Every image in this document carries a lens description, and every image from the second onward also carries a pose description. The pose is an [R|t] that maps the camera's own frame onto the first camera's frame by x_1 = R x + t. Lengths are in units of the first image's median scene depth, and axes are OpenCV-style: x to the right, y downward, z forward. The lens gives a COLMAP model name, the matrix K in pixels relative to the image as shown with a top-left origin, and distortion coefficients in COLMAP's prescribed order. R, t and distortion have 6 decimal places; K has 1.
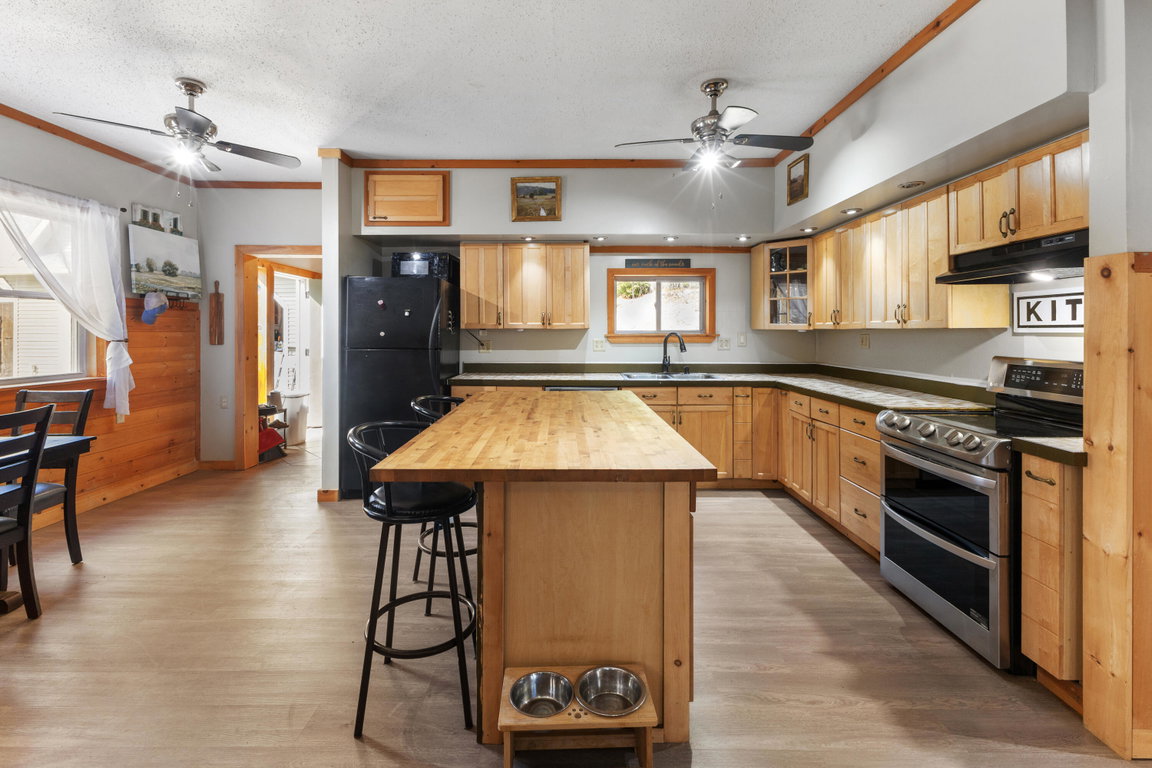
lens RADIAL K [[511.5, 0, 582.6], [0, 511.5, 330.4], [0, 0, 1]] dist [0.000701, 0.000154]
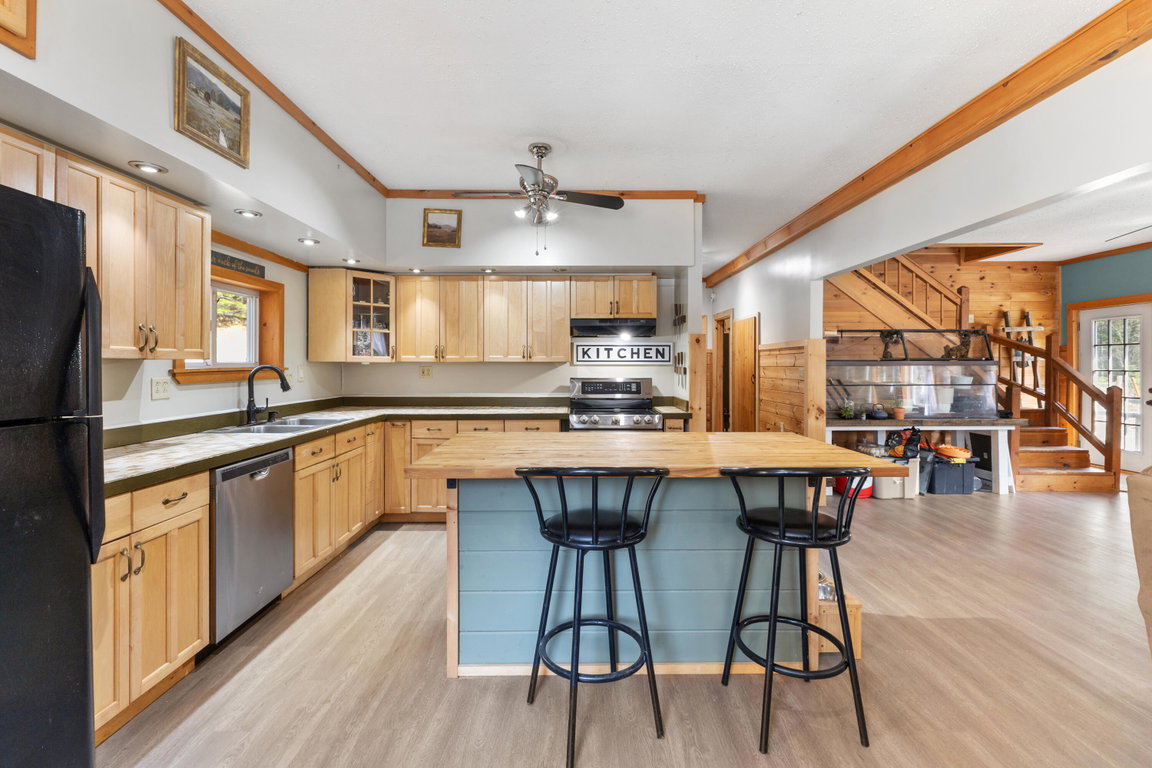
lens RADIAL K [[492.4, 0, 576.5], [0, 492.4, 362.3], [0, 0, 1]] dist [-0.001066, -0.000328]
pose [[0.016589, 0.003396, 0.999857, -0.583864], [-0.000461, 0.999994, -0.003389, 0.001554], [-0.999862, -0.000405, 0.016591, 0.628204]]
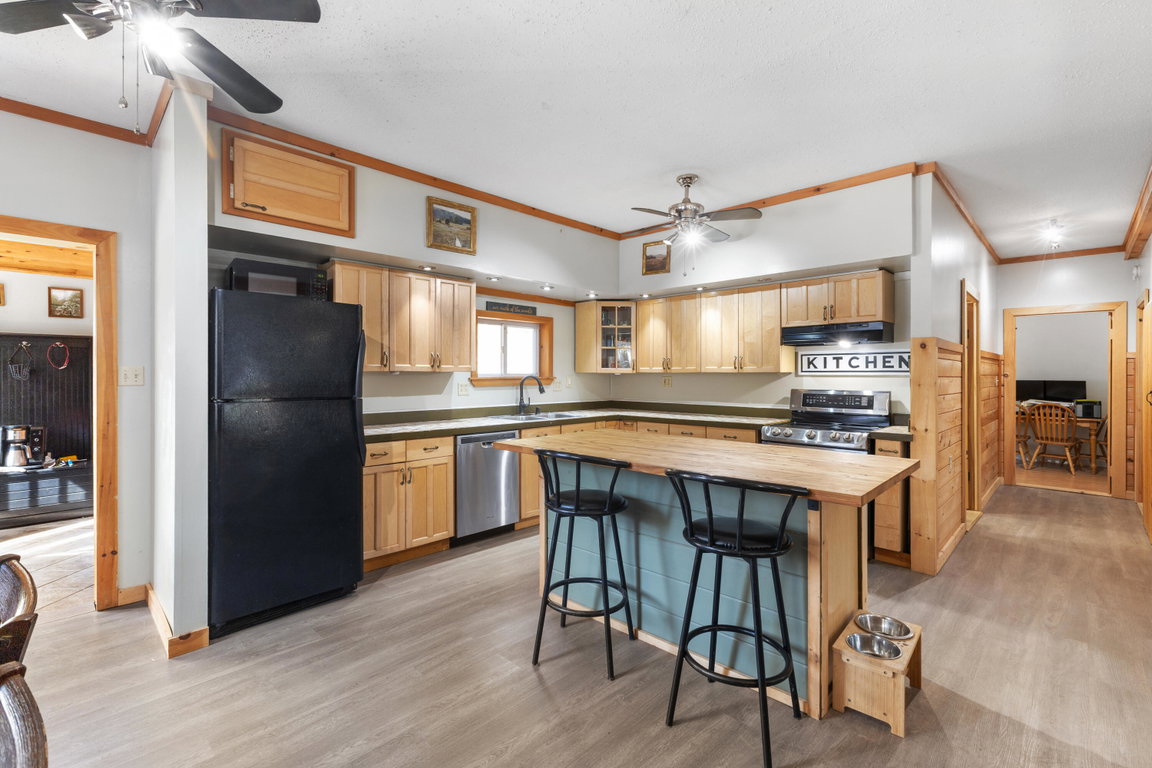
lens RADIAL K [[501.1, 0, 581.5], [0, 501.1, 373.3], [0, 0, 1]] dist [0.001386, 0.000048]
pose [[0.700248, 0.001084, 0.713899, -0.560043], [-0.000795, 0.999999, -0.000738, 0.000196], [-0.713899, -0.000051, 0.700248, 0.225652]]
